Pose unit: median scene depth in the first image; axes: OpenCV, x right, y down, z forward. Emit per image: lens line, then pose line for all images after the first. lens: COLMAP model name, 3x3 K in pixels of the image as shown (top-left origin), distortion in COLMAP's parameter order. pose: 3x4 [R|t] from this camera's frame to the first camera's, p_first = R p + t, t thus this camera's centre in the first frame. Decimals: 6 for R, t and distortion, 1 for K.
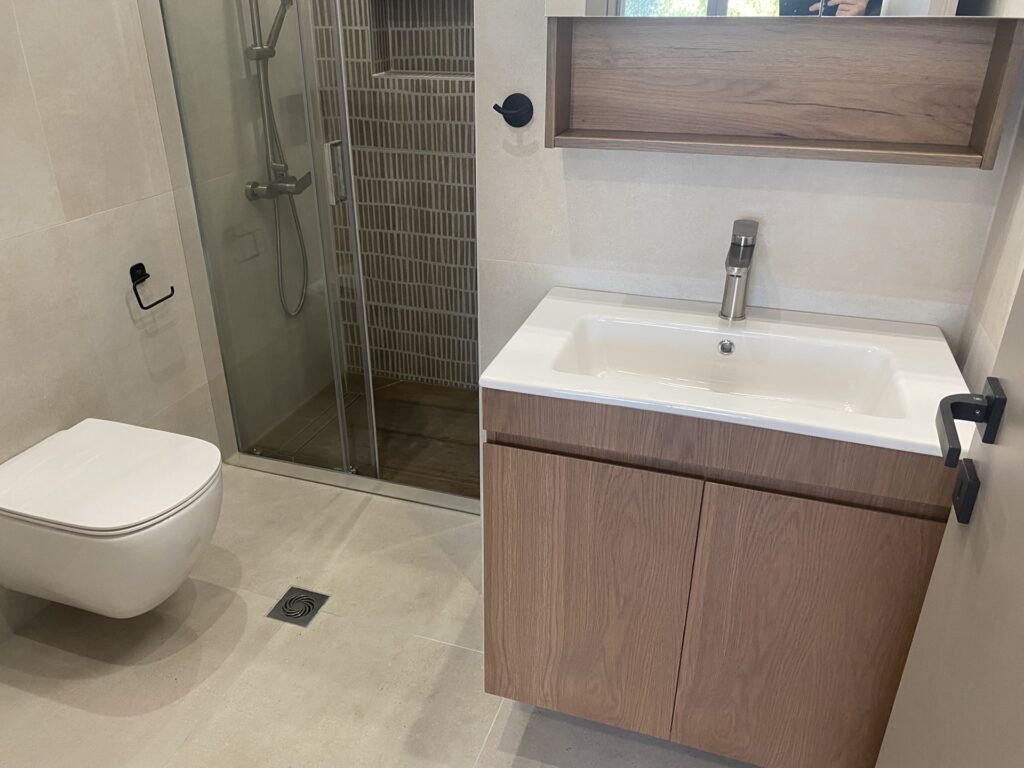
lens RADIAL K [[789.0, 0, 515.9], [0, 789.0, 396.0], [0, 0, 1]] dist [0.046717, -0.115660]
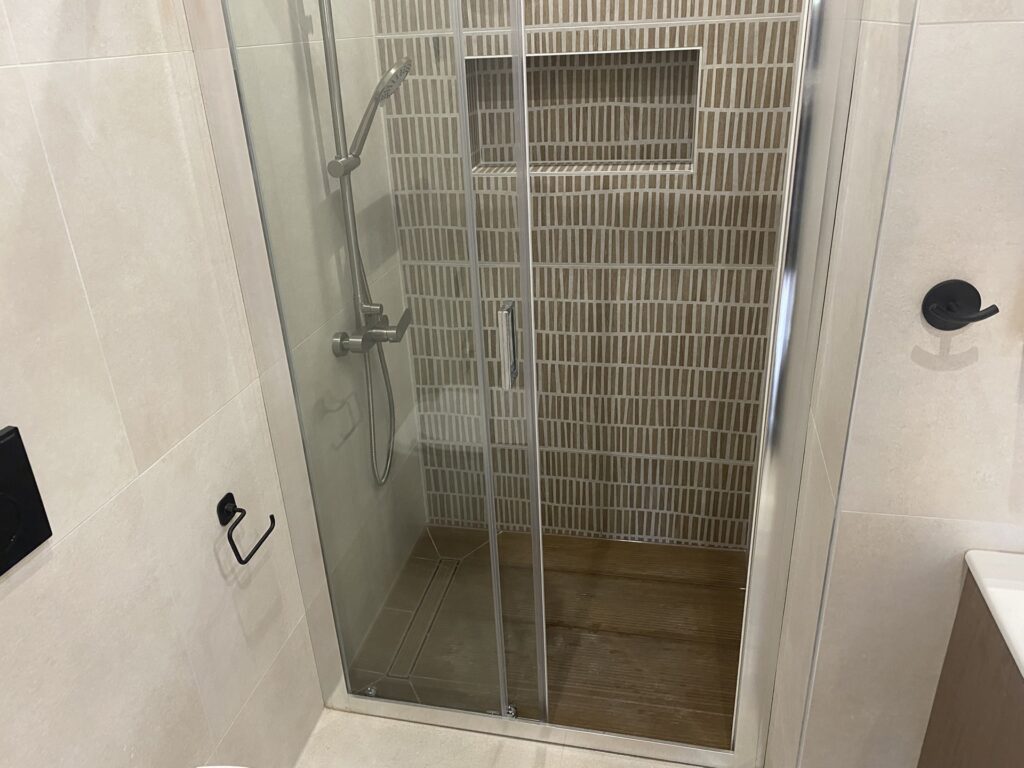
lens RADIAL K [[784.4, 0, 505.9], [0, 784.4, 376.4], [0, 0, 1]] dist [0.147961, -0.187360]
pose [[0.992469, -0.090952, 0.082058, -0.222768], [0.093542, 0.995213, -0.028286, -0.178321], [-0.079093, 0.035749, 0.996226, 0.223869]]
